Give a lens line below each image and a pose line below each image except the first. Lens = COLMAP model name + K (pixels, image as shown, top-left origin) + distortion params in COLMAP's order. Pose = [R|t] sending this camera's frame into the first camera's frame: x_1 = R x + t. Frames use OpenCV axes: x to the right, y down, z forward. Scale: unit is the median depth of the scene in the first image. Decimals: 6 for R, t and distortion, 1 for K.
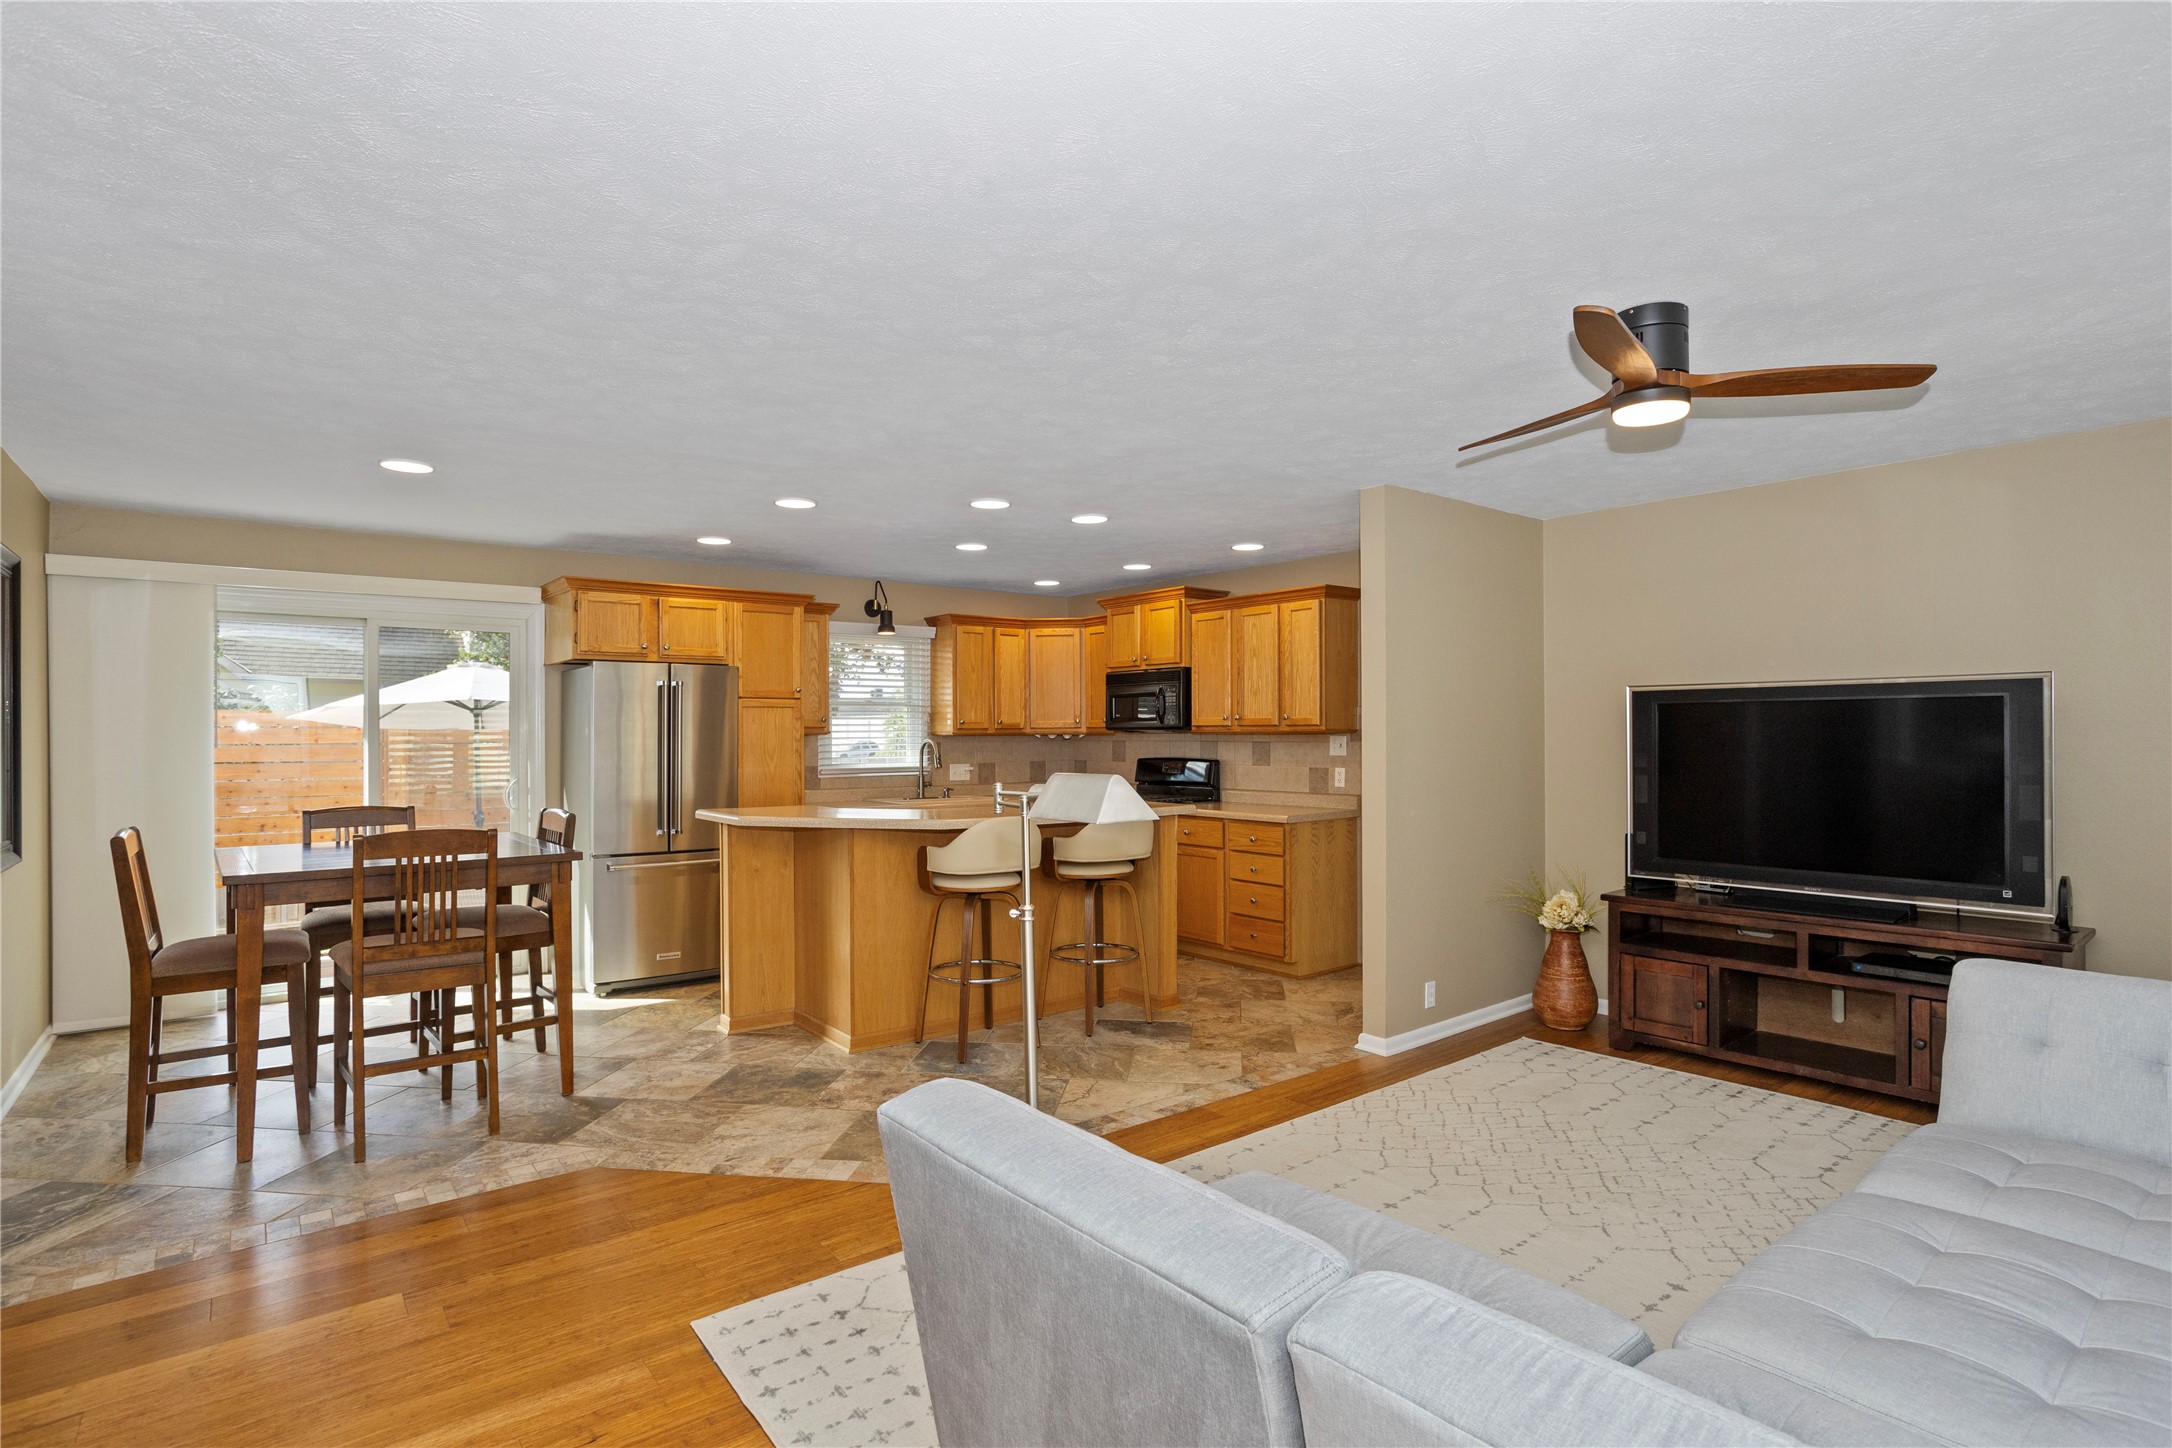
lens RADIAL K [[1083.4, 0, 1076.6], [0, 1083.4, 735.6], [0, 0, 1]] dist [-0.053011, 0.027806]
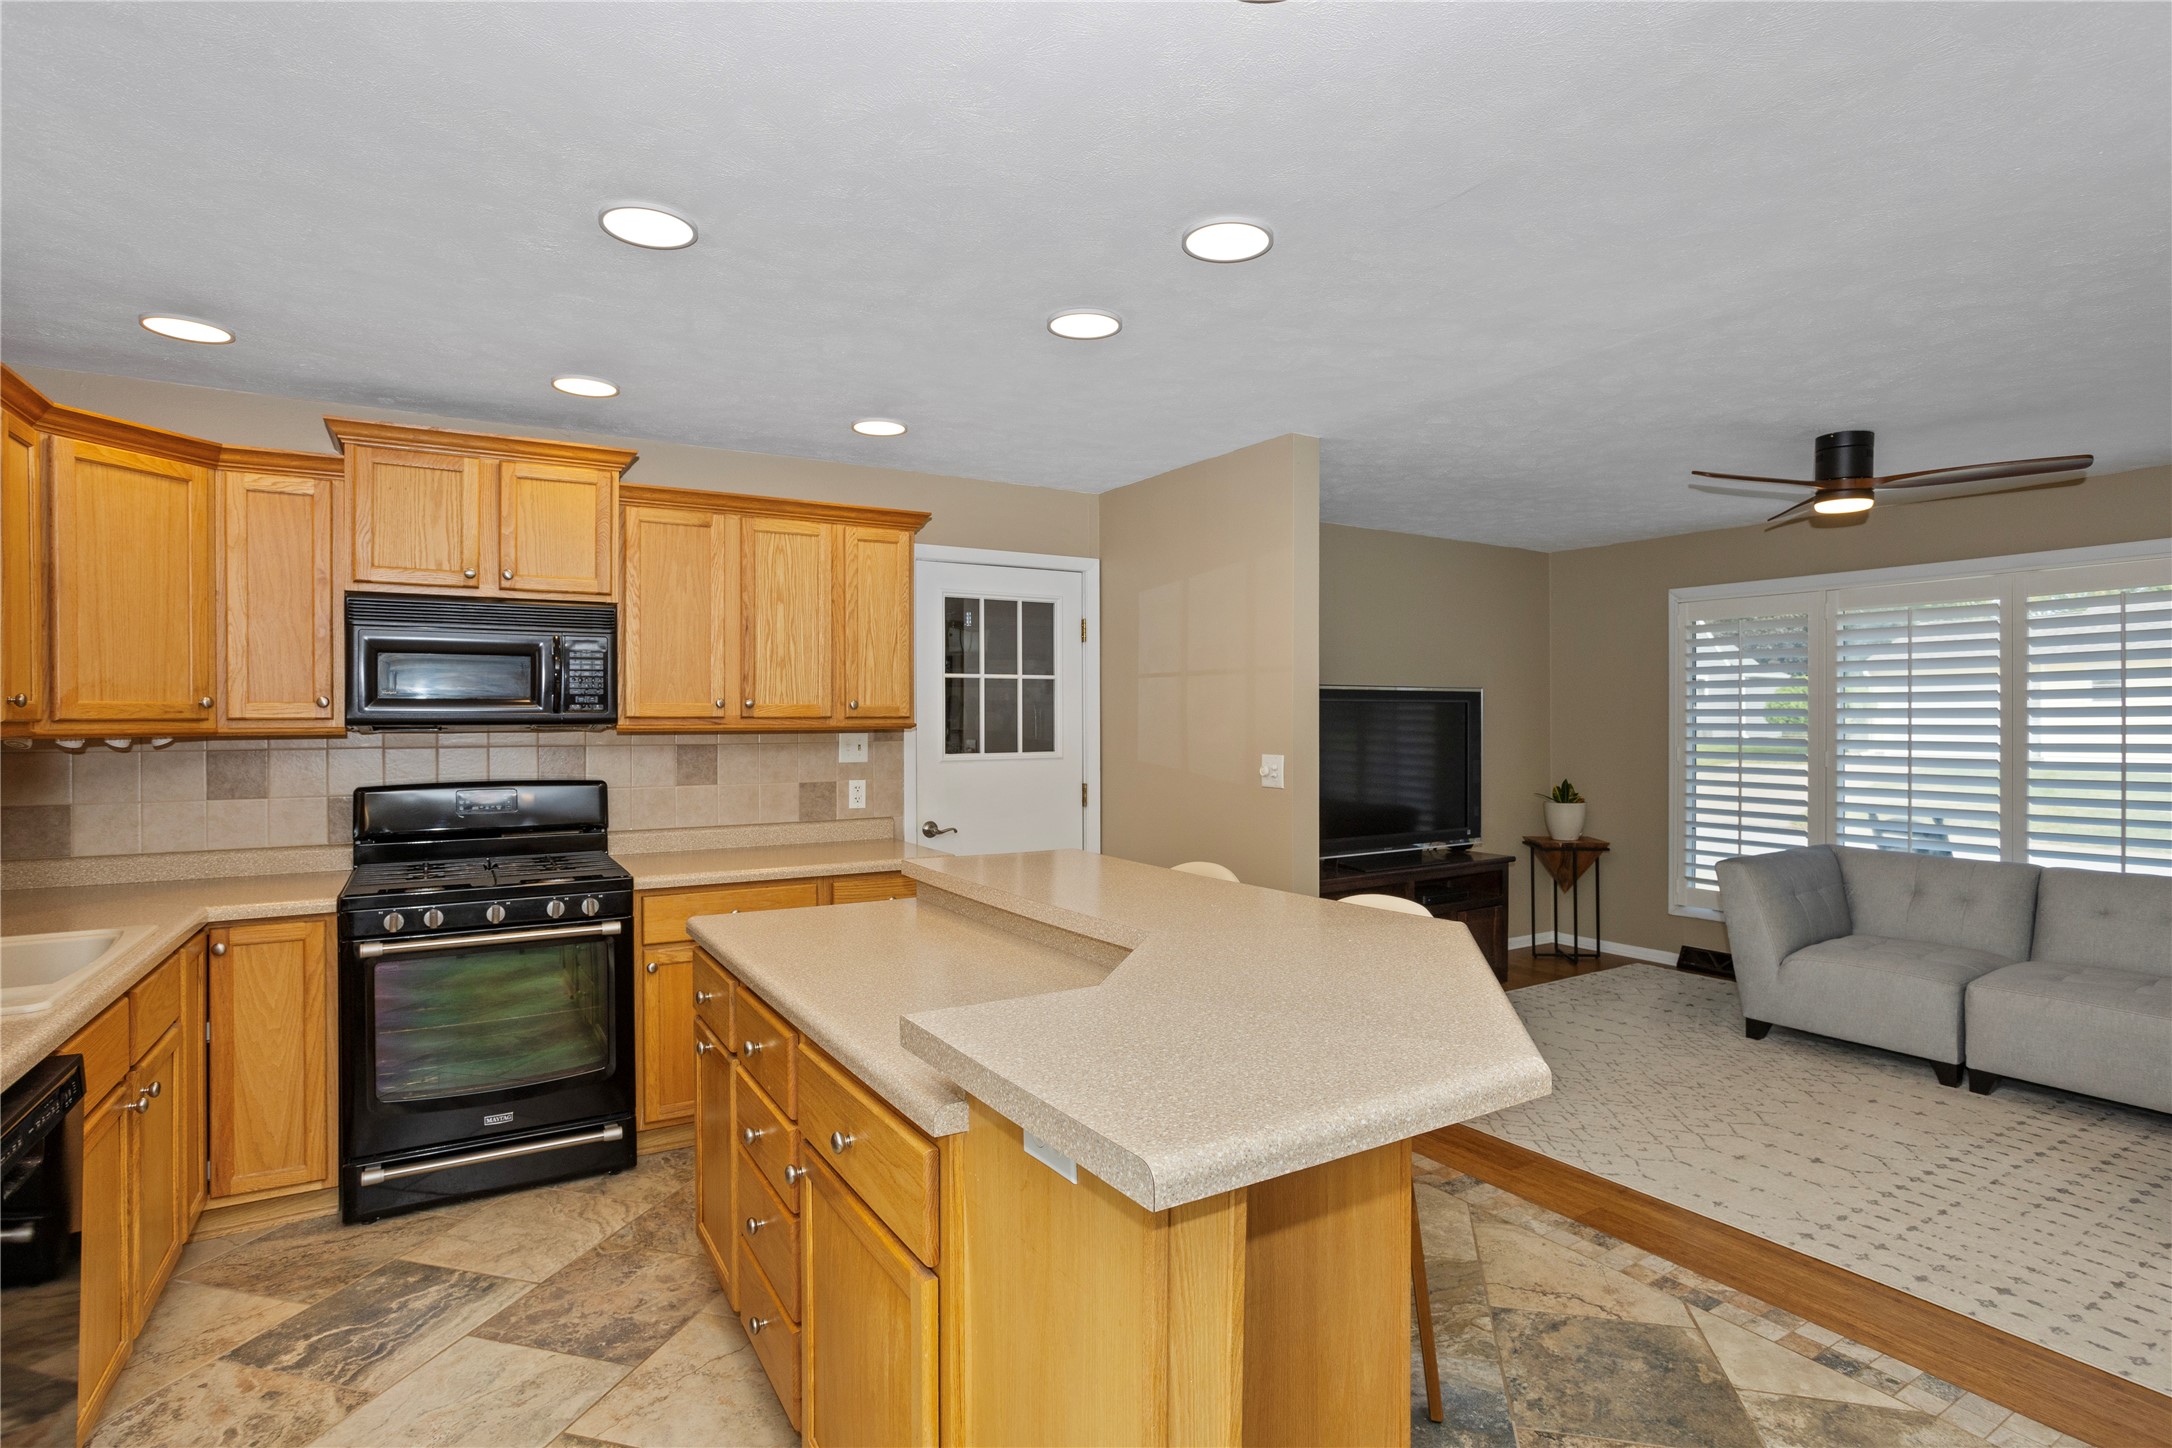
lens RADIAL K [[1083.4, 0, 1090.4], [0, 1083.4, 723.2], [0, 0, 1]] dist [-0.053011, 0.027806]
pose [[0.114143, 0.000447, 0.993464, -0.445644], [0.003721, 0.999993, -0.000878, -0.005413], [-0.993457, 0.003797, 0.114141, 0.825246]]
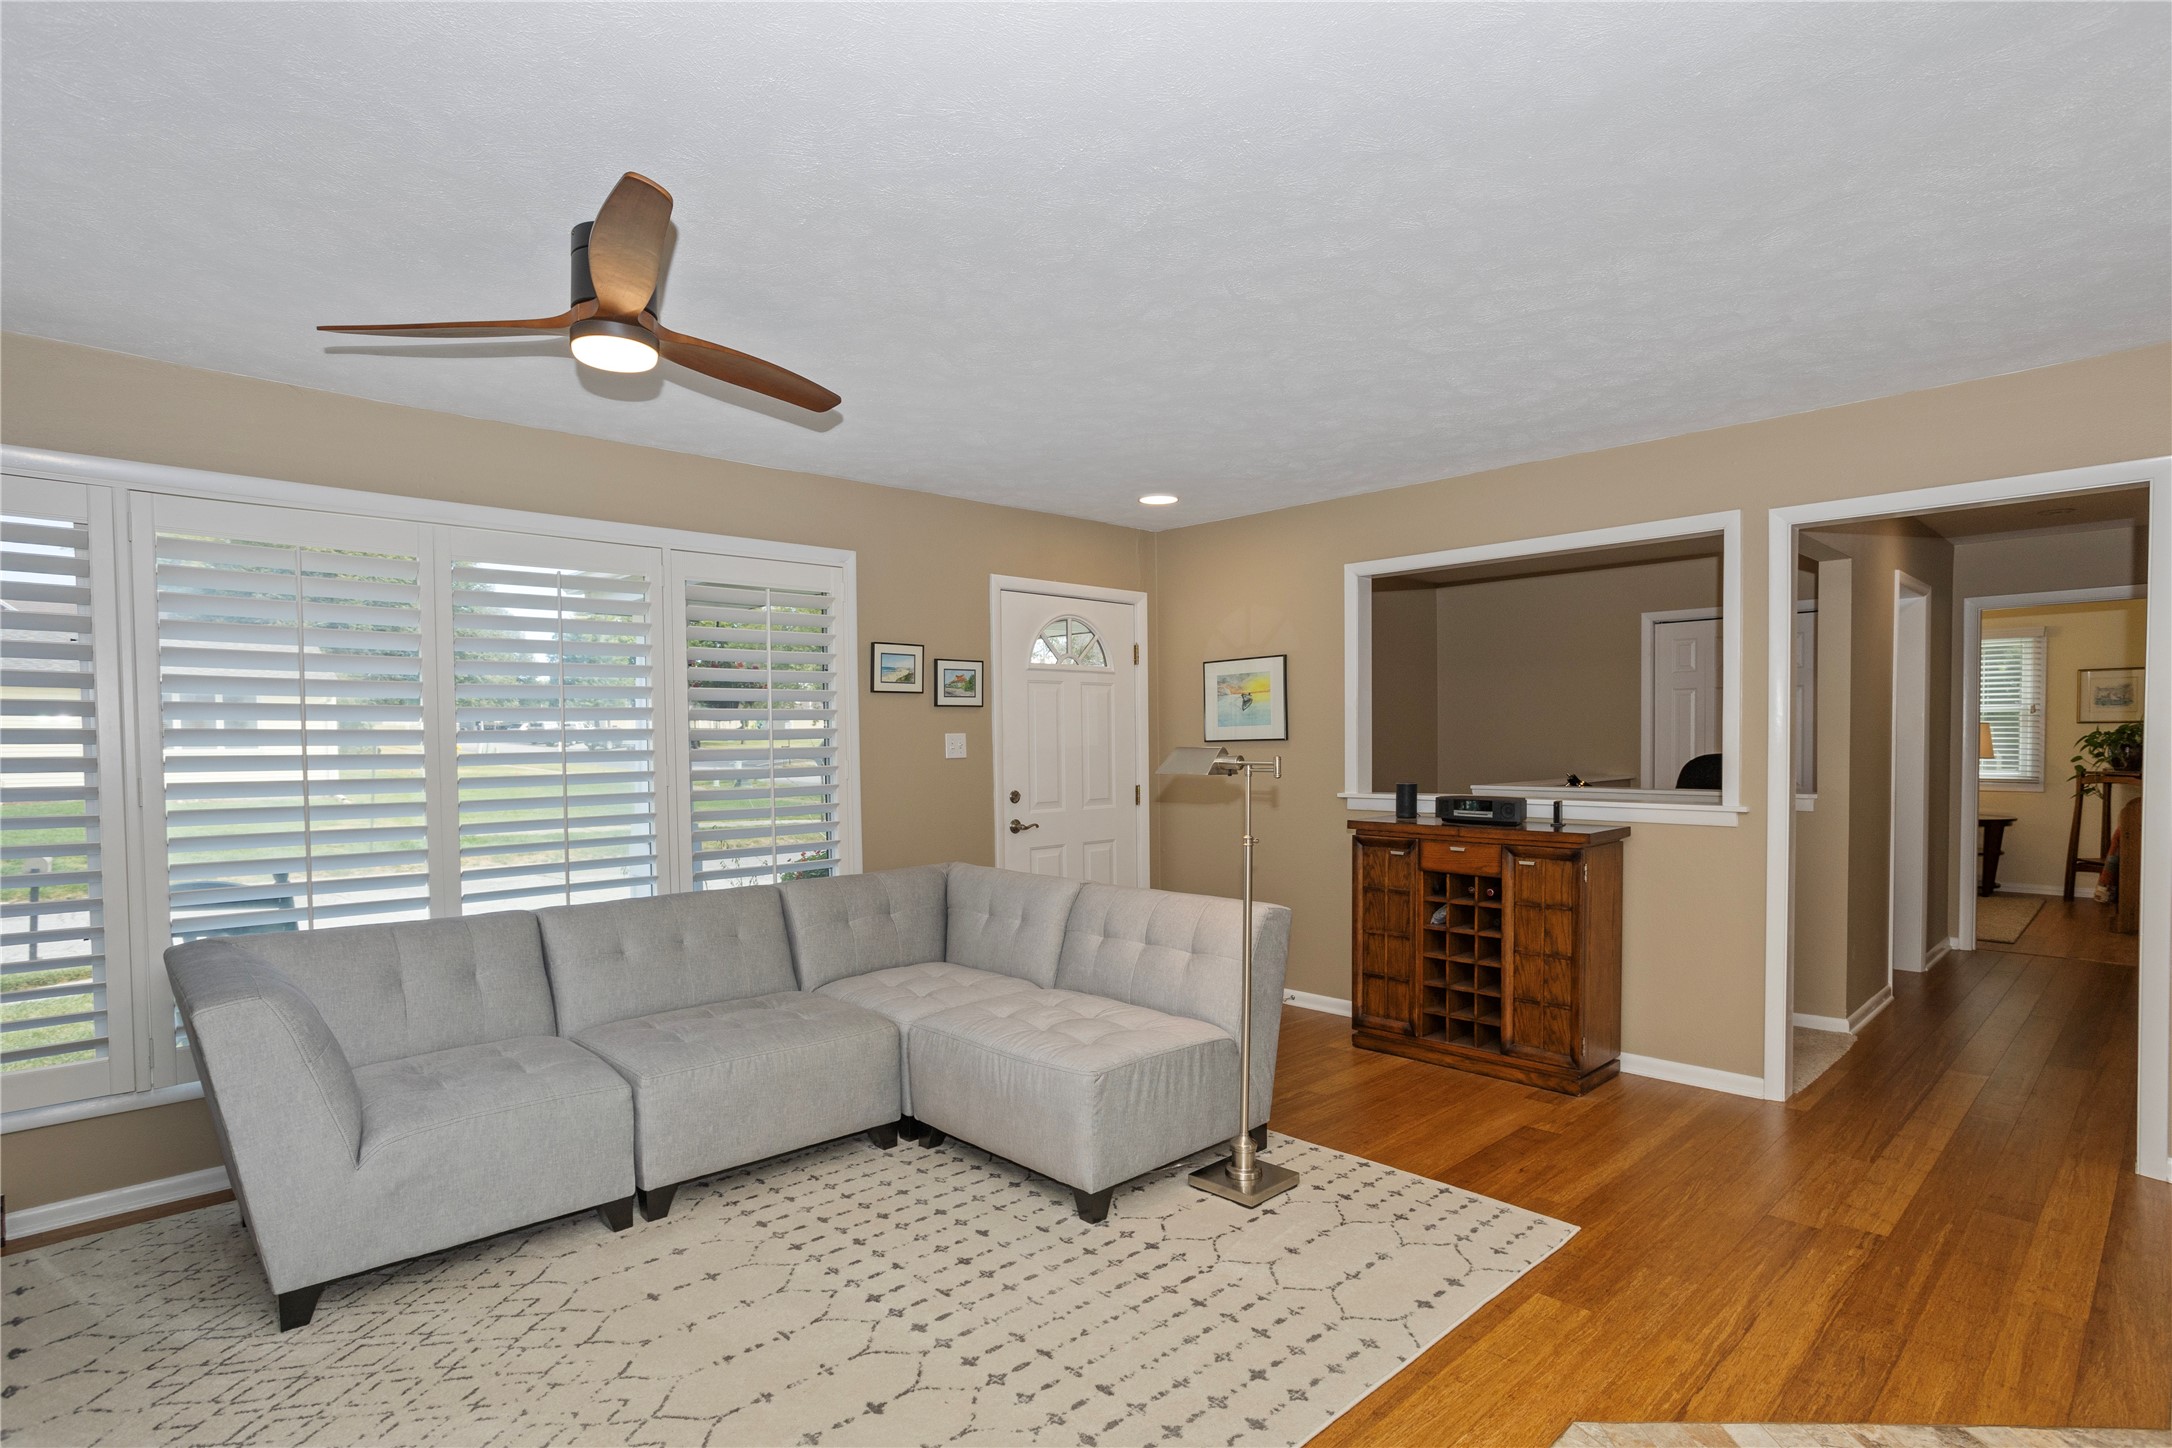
lens RADIAL K [[1083.4, 0, 1098.0], [0, 1083.4, 805.3], [0, 0, 1]] dist [-0.053011, 0.027806]
pose [[-0.994349, 0.019409, -0.104373, 0.110272], [0.013302, 0.998176, 0.058893, 0.008784], [0.105326, 0.057172, -0.992793, 0.853038]]
